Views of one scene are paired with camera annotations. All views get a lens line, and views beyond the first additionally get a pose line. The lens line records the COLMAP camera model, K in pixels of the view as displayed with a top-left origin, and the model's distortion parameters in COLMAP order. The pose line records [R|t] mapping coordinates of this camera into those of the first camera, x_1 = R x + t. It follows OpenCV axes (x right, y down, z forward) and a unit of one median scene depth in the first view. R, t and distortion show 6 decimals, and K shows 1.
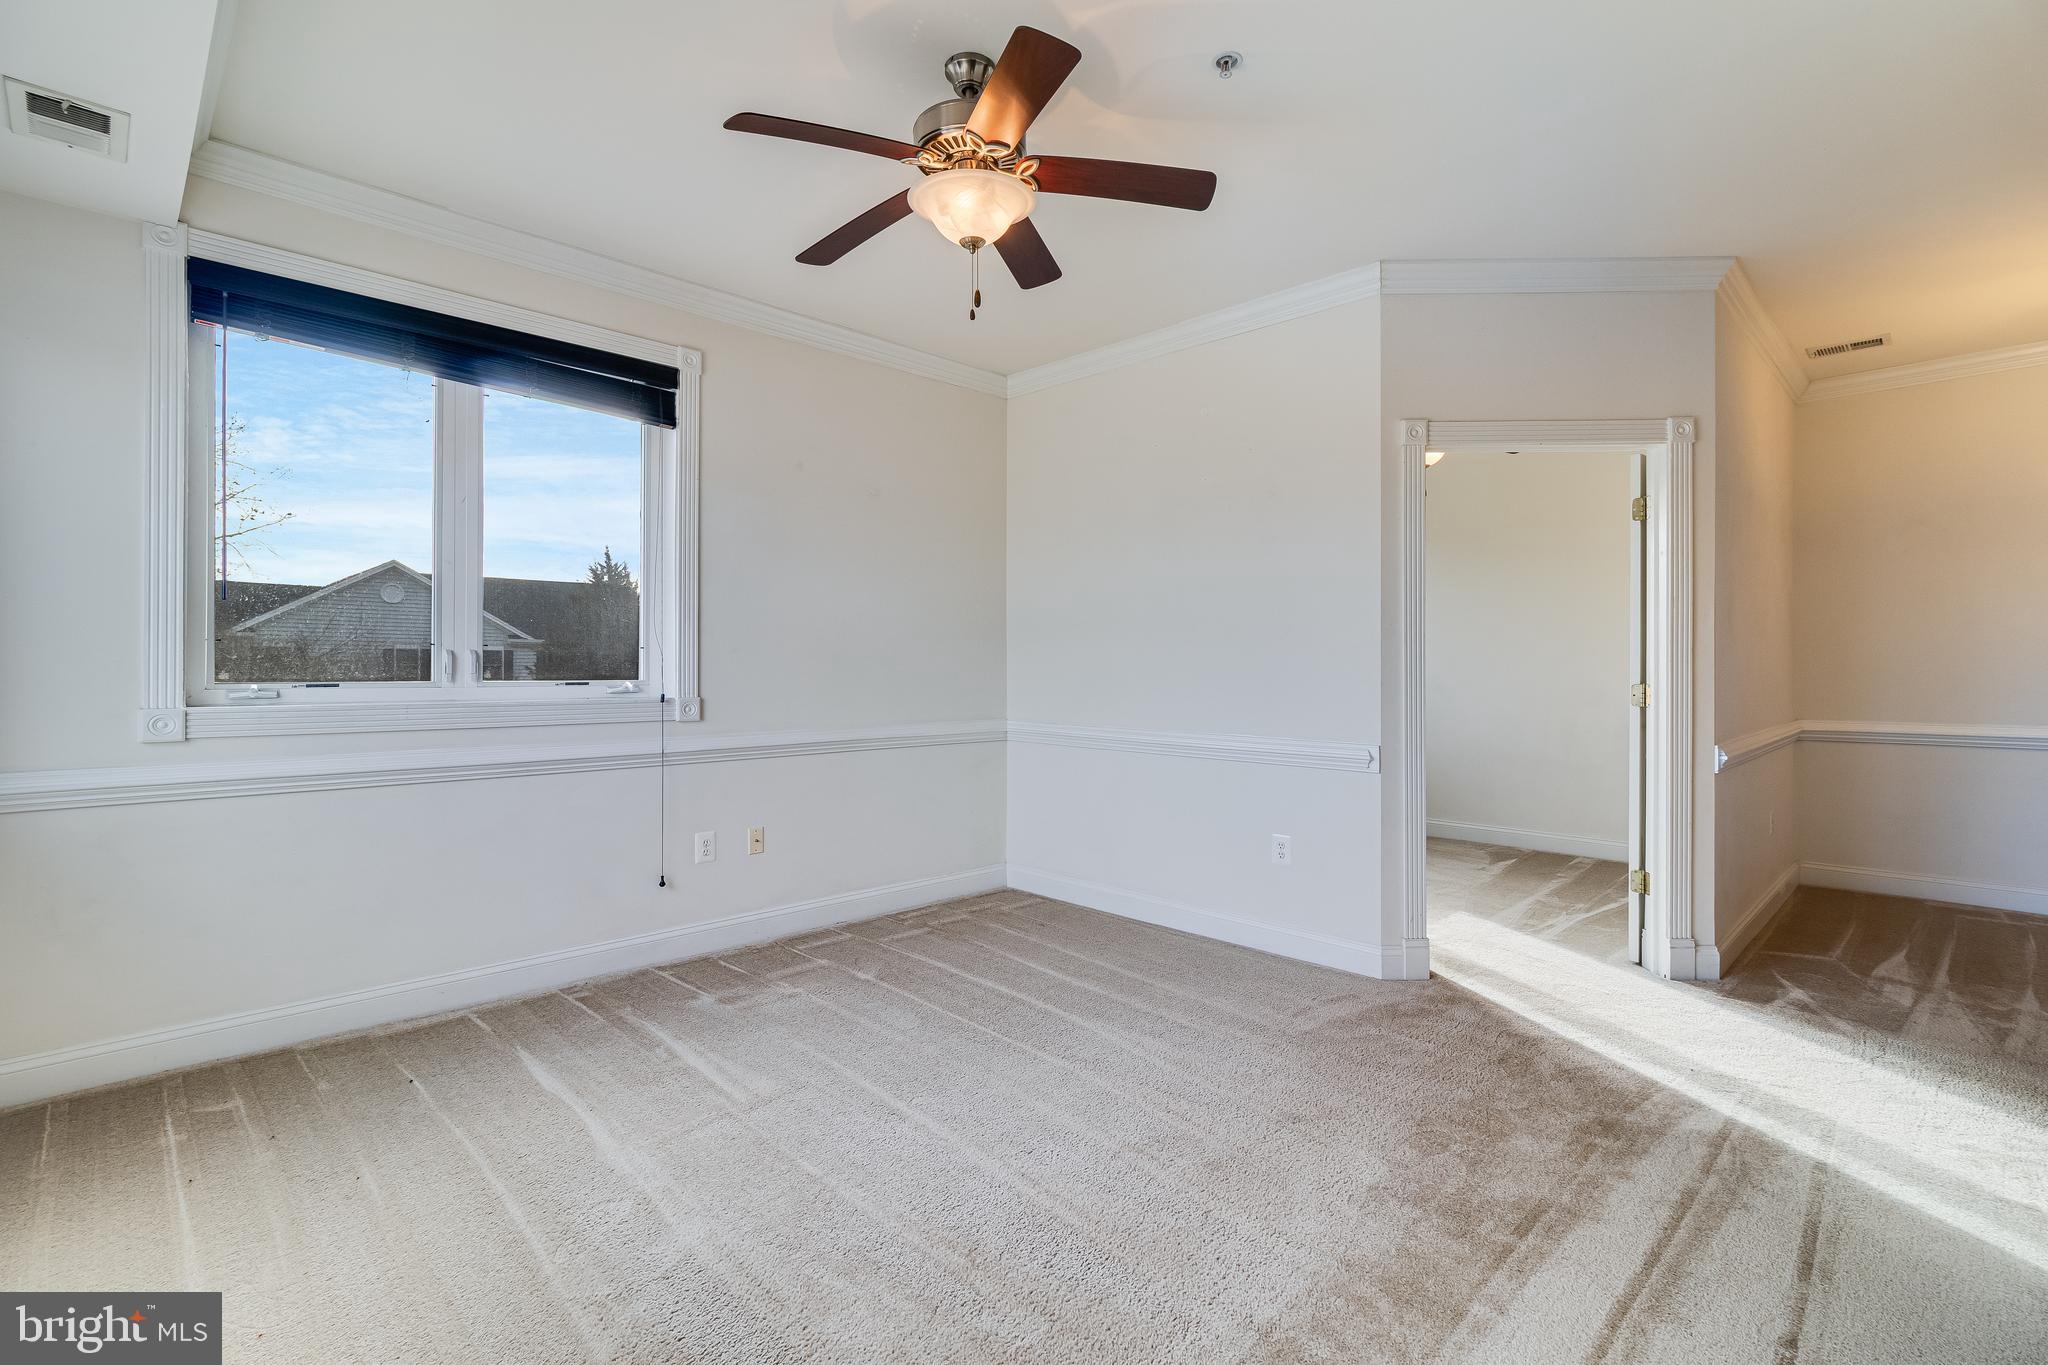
lens RADIAL K [[943.4, 0, 1024.5], [0, 943.4, 667.3], [0, 0, 1]] dist [0.004084, 0.000493]
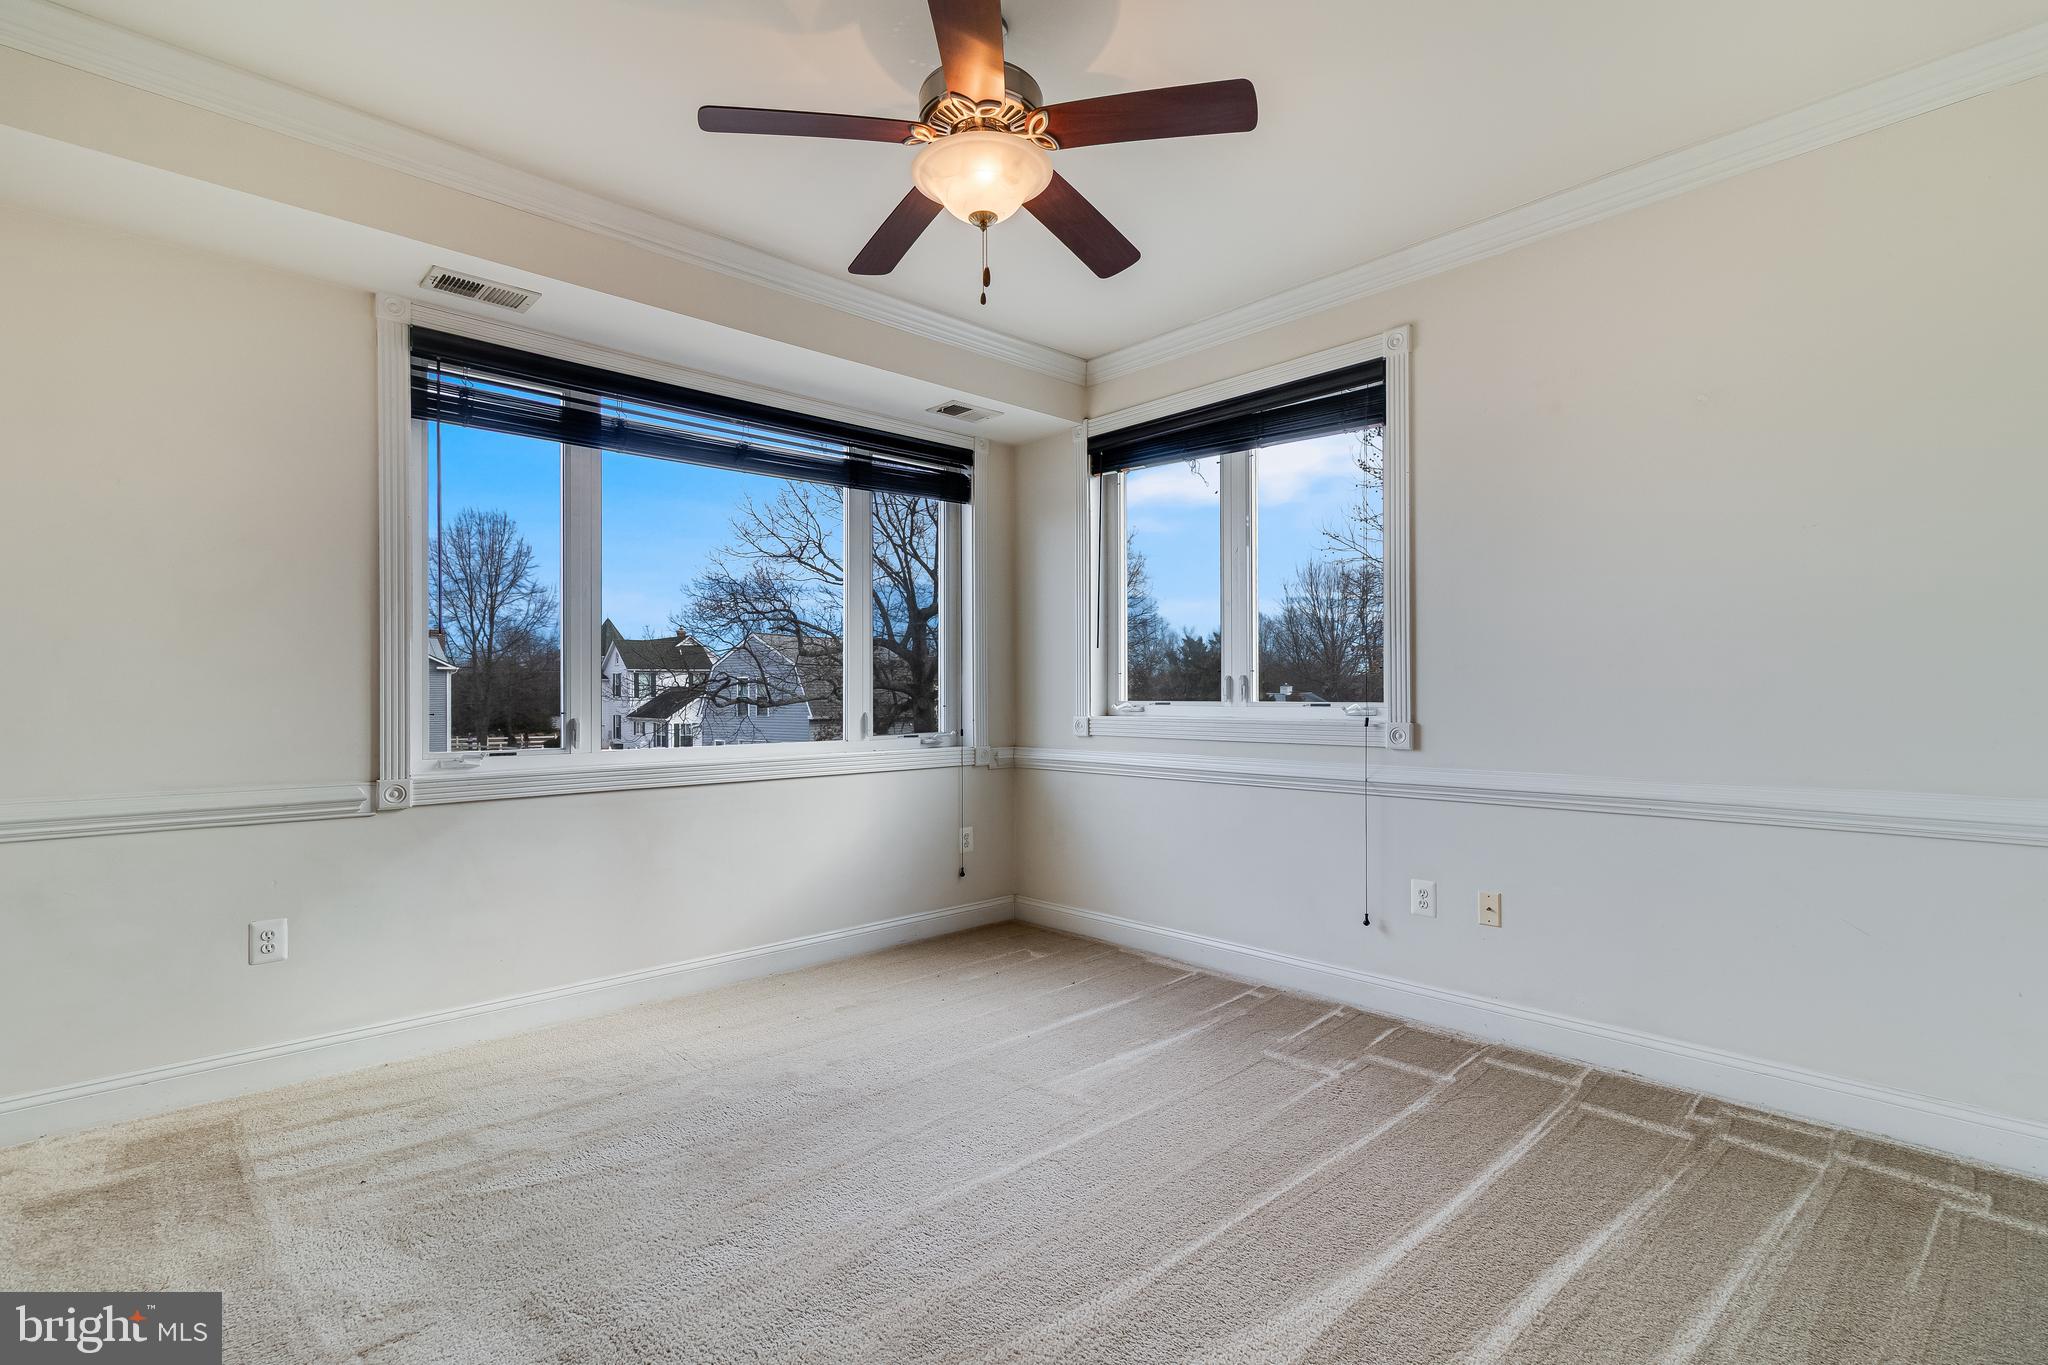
lens RADIAL K [[948.4, 0, 1028.0], [0, 948.4, 684.5], [0, 0, 1]] dist [0.002316, 0.000185]
pose [[-0.023978, -0.010515, -0.999657, 0.608758], [0.006383, 0.999923, -0.010671, 0.004849], [0.999692, -0.006637, -0.023909, 0.760255]]
